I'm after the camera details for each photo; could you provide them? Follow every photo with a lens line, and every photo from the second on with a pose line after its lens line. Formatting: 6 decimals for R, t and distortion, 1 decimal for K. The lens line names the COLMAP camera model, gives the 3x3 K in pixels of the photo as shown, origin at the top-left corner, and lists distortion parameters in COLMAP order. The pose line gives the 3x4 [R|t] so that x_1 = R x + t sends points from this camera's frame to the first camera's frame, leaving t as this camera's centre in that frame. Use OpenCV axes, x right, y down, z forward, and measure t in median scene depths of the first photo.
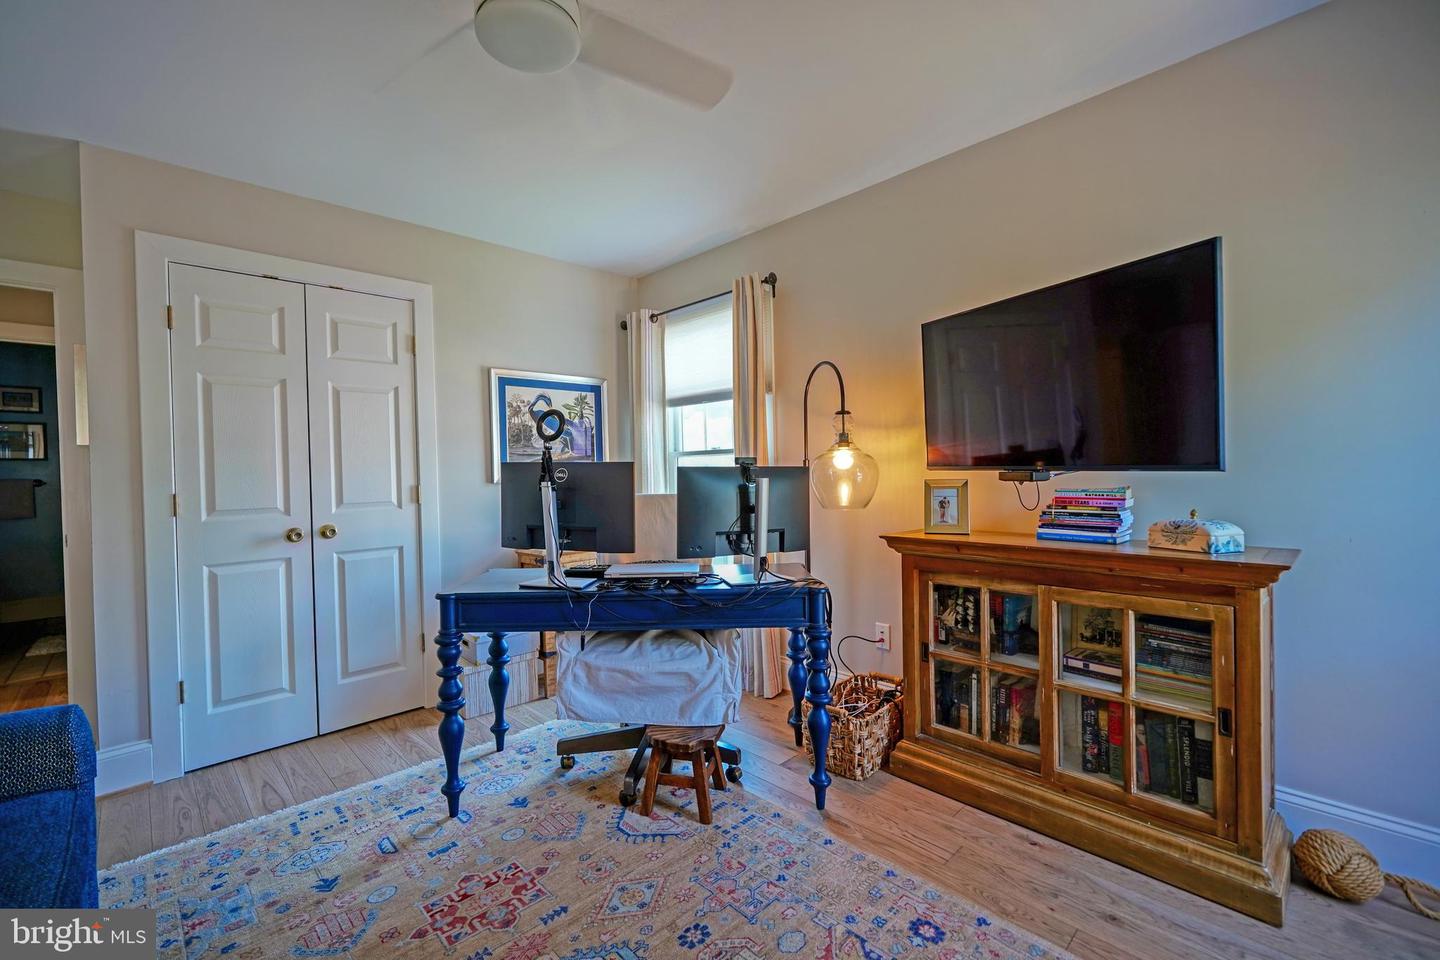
lens RADIAL K [[606.5, 0, 705.8], [0, 606.5, 477.3], [0, 0, 1]] dist [-0.014178, 0.007621]
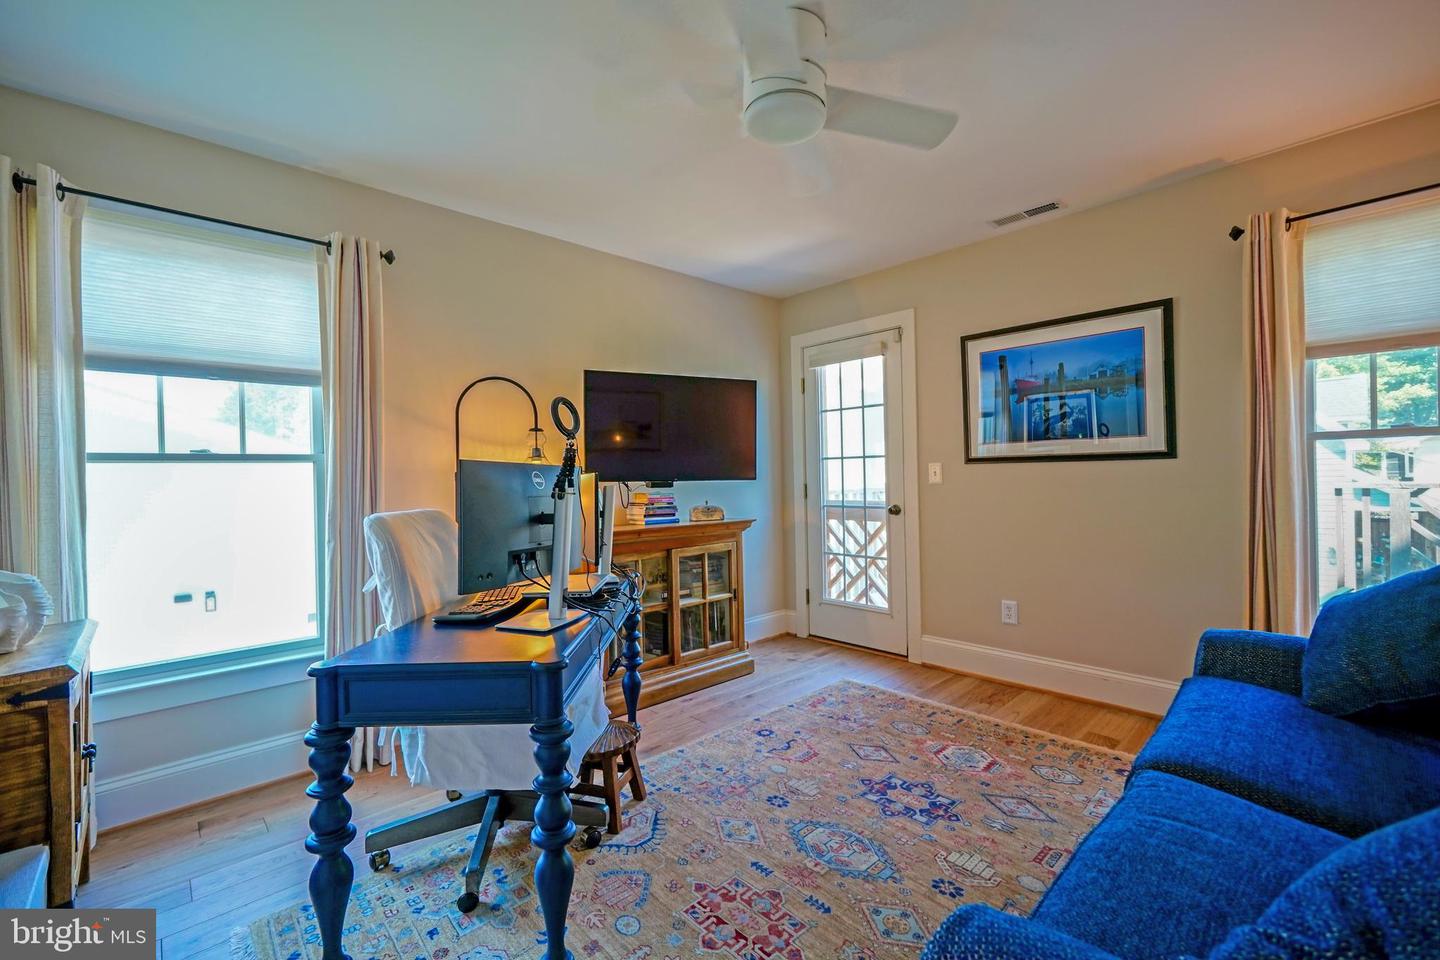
lens RADIAL K [[611.6, 0, 709.1], [0, 611.6, 477.4], [0, 0, 1]] dist [-0.006749, 0.004224]
pose [[0.016839, 0.017243, 0.999710, -1.037511], [0.029116, 0.999419, -0.017729, 0.010335], [-0.999434, 0.029406, 0.016327, 0.782133]]
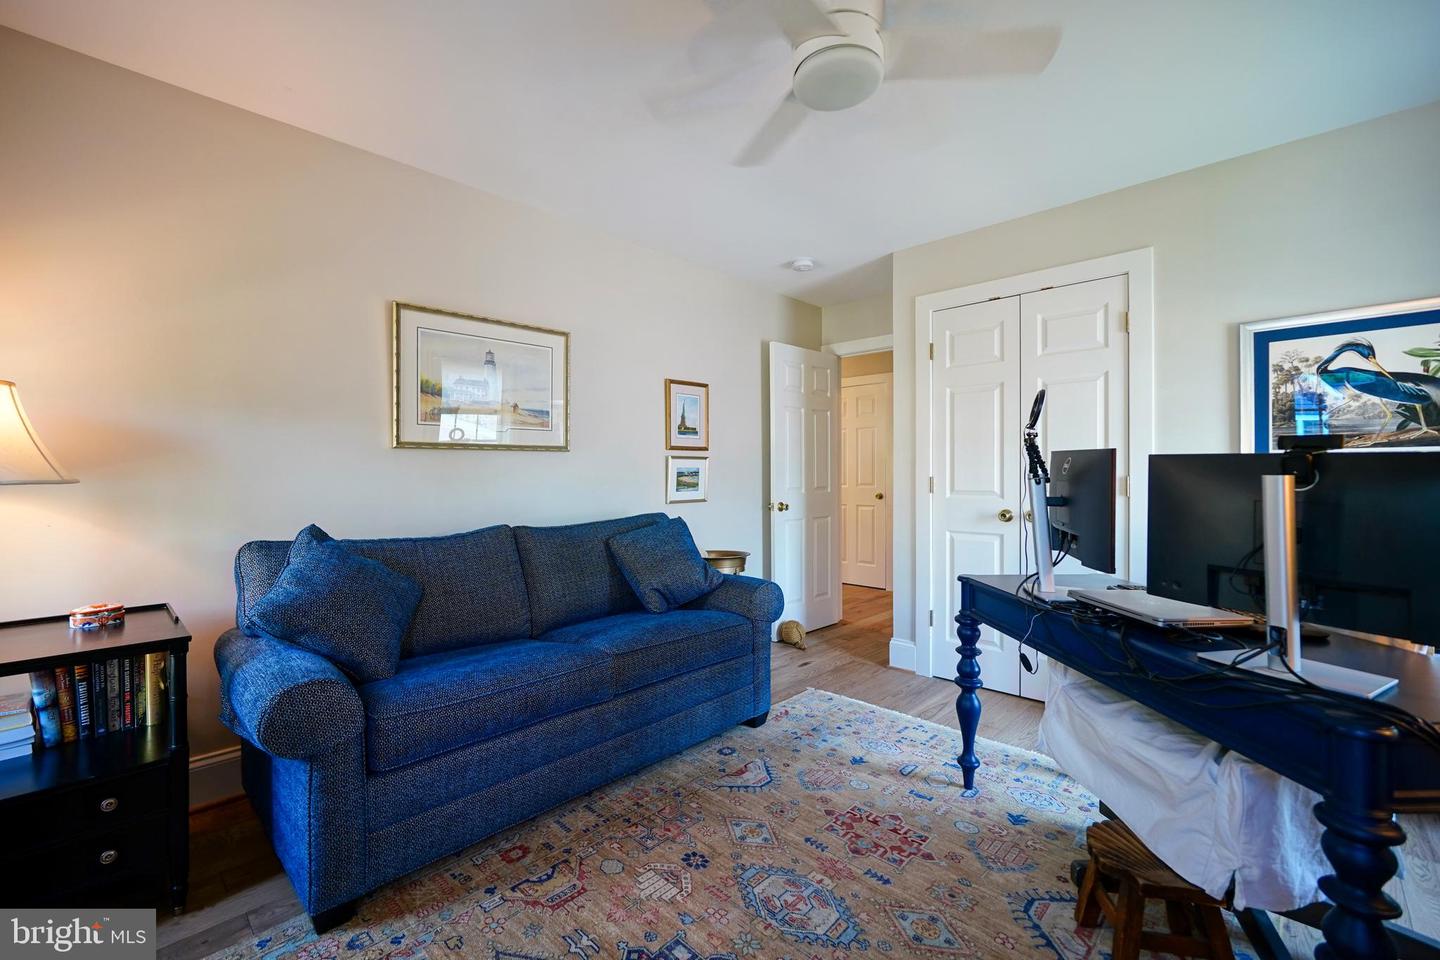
lens RADIAL K [[606.5, 0, 705.8], [0, 606.5, 477.3], [0, 0, 1]] dist [-0.014178, 0.007621]
pose [[0.031409, 0.031043, -0.999024, 0.585392], [-0.007114, 0.999499, 0.030834, -0.013023], [0.999481, 0.006139, 0.031614, 0.485204]]
